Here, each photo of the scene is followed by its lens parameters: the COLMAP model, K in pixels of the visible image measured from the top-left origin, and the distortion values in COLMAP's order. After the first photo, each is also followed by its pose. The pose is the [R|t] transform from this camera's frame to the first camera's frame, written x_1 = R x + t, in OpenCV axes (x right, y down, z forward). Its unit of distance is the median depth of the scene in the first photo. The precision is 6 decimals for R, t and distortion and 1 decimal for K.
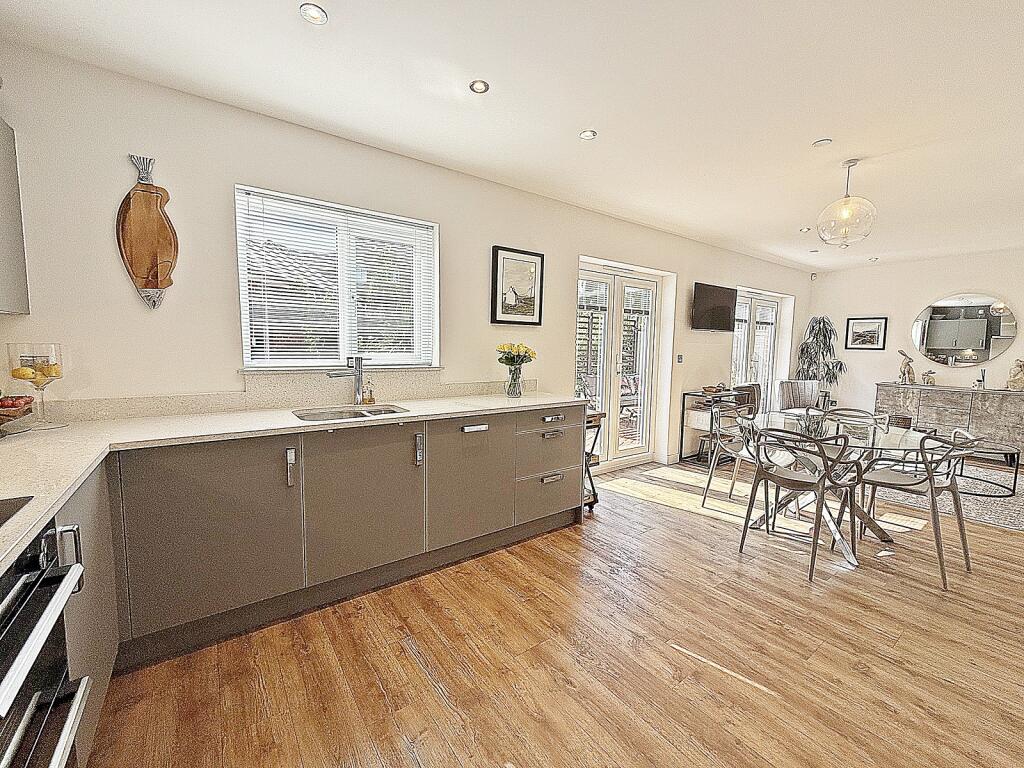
lens RADIAL K [[412.6, 0, 507.6], [0, 412.6, 384.2], [0, 0, 1]] dist [-0.011534, -0.000351]
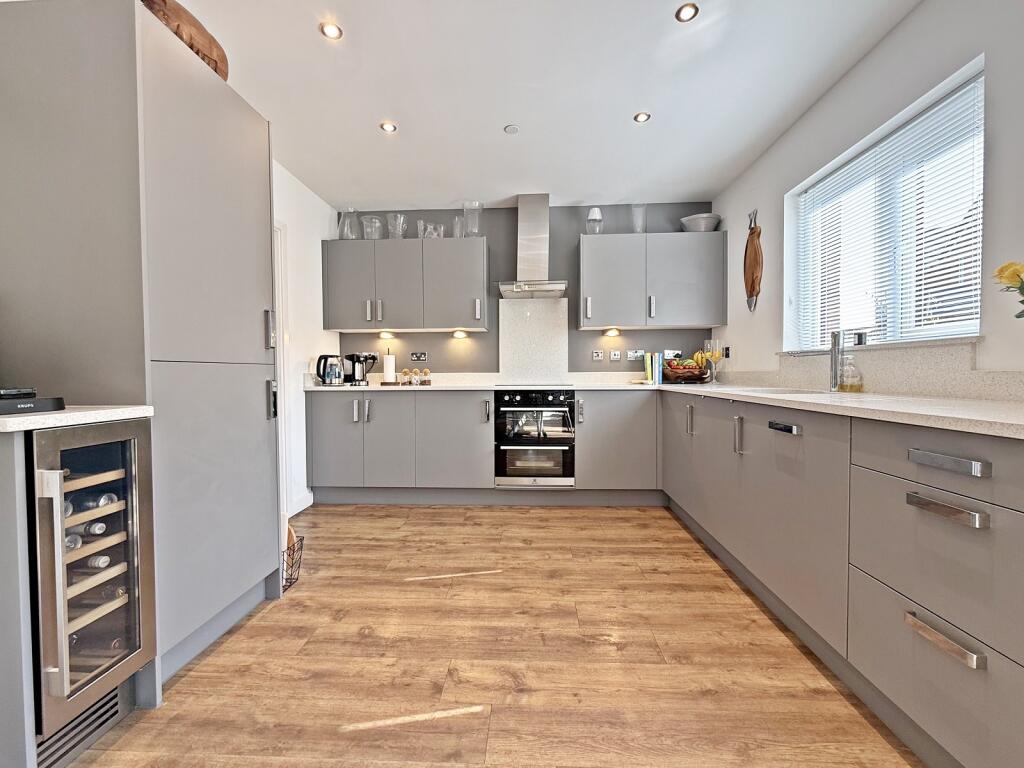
lens RADIAL K [[412.6, 0, 522.3], [0, 412.6, 385.8], [0, 0, 1]] dist [-0.011534, -0.000351]
pose [[-0.594679, 0.021195, -0.803683, 0.879266], [-0.079329, 0.993227, 0.084893, 0.023495], [0.800040, 0.114240, -0.588970, 1.352762]]
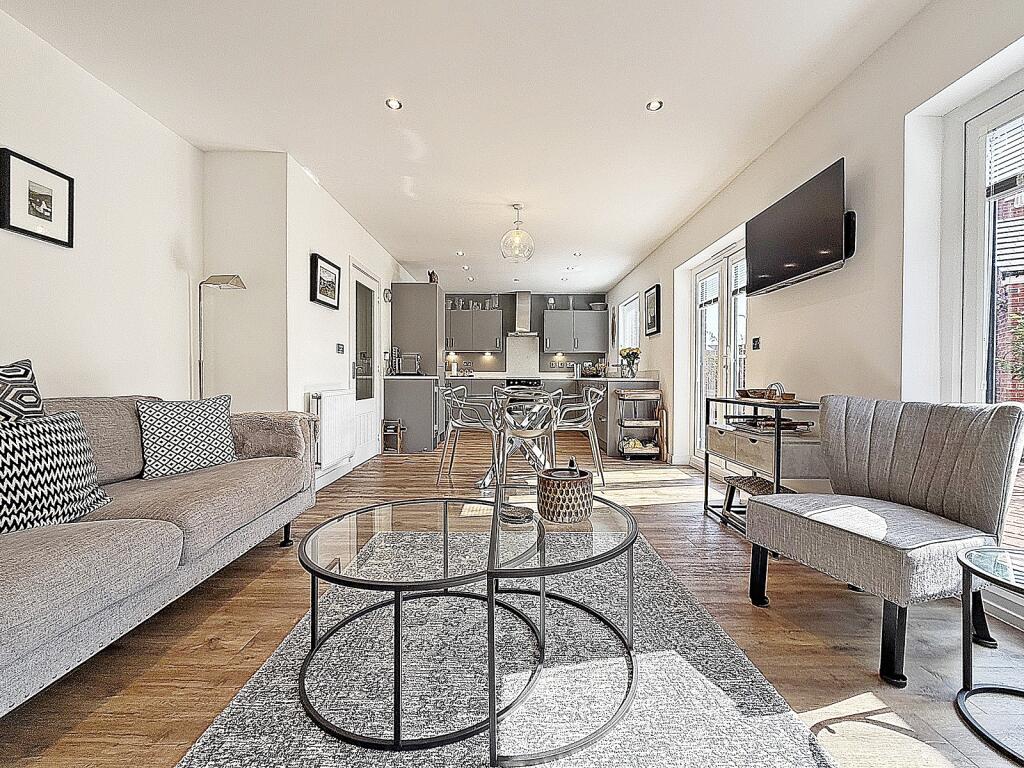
lens RADIAL K [[412.6, 0, 503.7], [0, 412.6, 377.1], [0, 0, 1]] dist [-0.011534, -0.000351]
pose [[-0.590450, -0.012385, -0.806979, 3.394571], [-0.092603, 0.994318, 0.052495, -0.046204], [0.801744, 0.105724, -0.588242, 2.953593]]
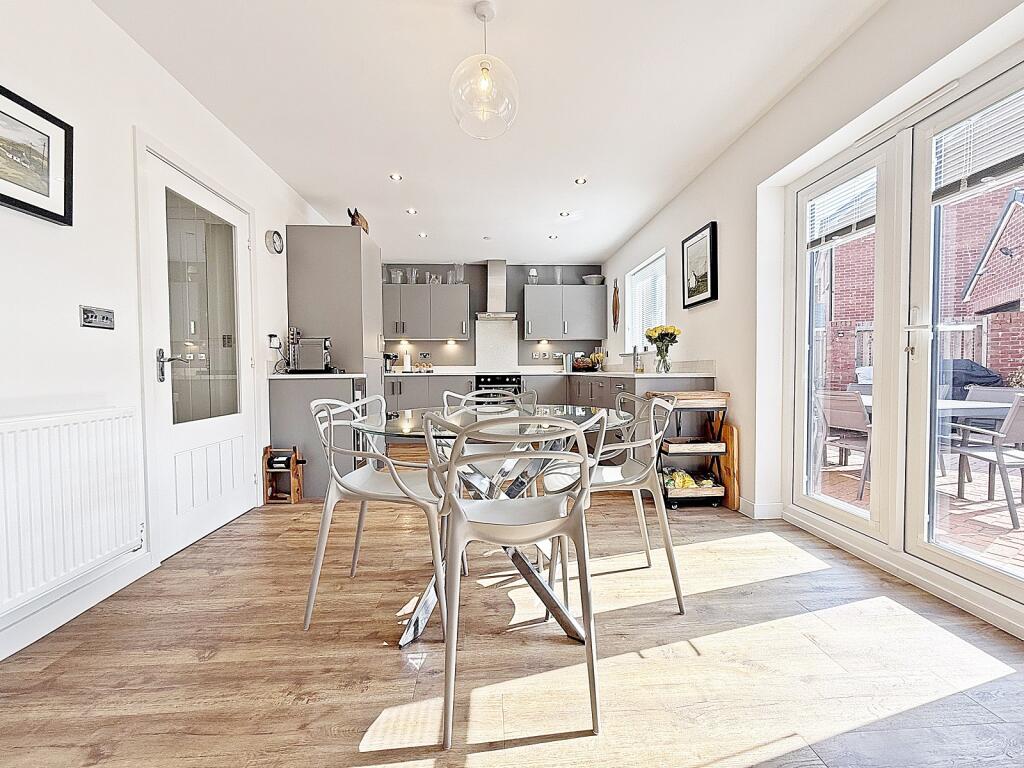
lens RADIAL K [[412.6, 0, 510.3], [0, 412.6, 379.2], [0, 0, 1]] dist [-0.011534, -0.000351]
pose [[-0.524741, 0.011678, -0.851182, 2.331177], [-0.084167, 0.994295, 0.065529, 0.003618], [0.847091, 0.106027, -0.520765, 2.239578]]
